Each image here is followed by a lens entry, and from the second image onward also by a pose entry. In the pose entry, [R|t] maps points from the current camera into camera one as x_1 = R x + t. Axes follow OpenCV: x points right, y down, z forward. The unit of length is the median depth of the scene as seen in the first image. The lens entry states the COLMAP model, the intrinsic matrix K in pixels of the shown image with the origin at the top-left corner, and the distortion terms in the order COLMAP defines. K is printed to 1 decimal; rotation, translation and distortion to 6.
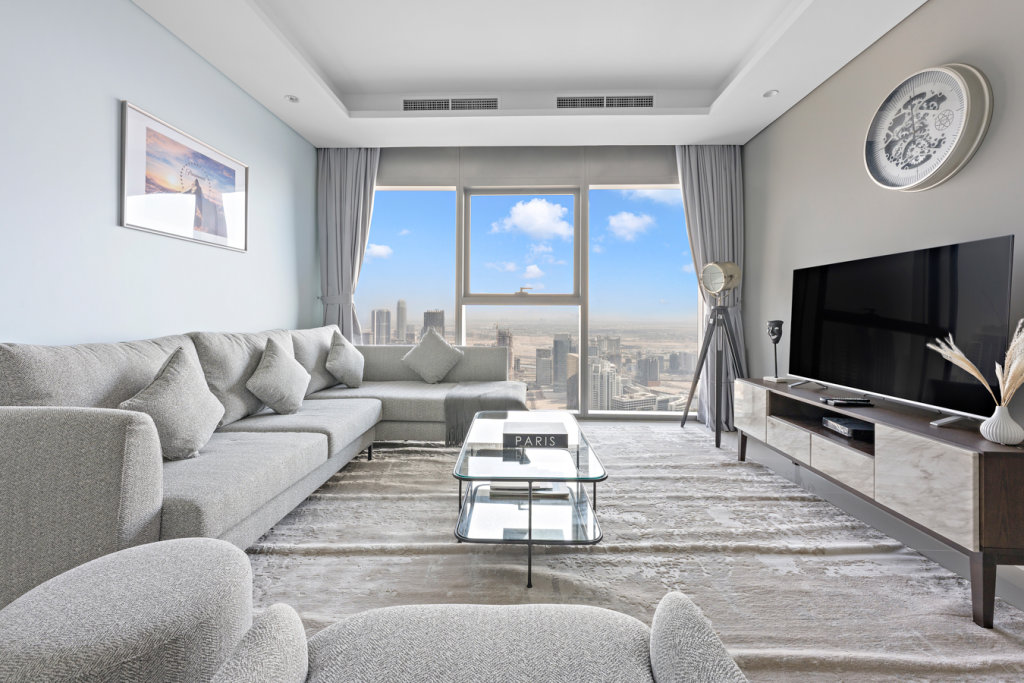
lens RADIAL K [[418.7, 0, 529.4], [0, 418.7, 285.8], [0, 0, 1]] dist [0.001177, 0.000070]
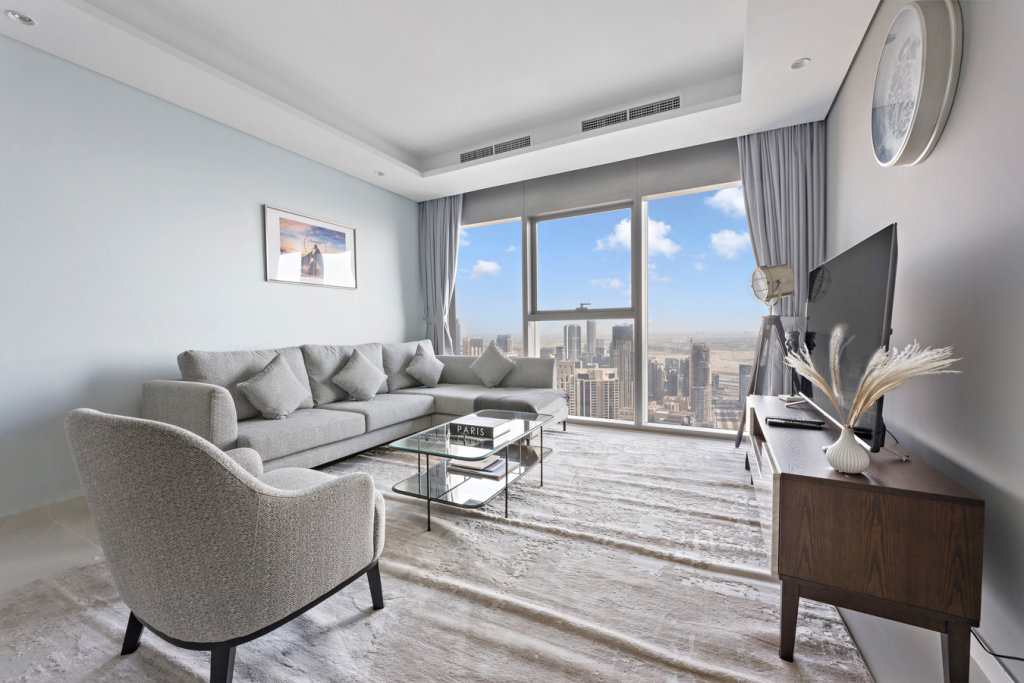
lens RADIAL K [[418.7, 0, 527.2], [0, 418.7, 314.3], [0, 0, 1]] dist [0.001177, 0.000070]
pose [[0.895837, -0.033455, -0.443122, 0.394152], [0.048713, 0.998546, 0.023093, 0.000445], [0.441705, -0.042274, 0.896164, -0.020763]]
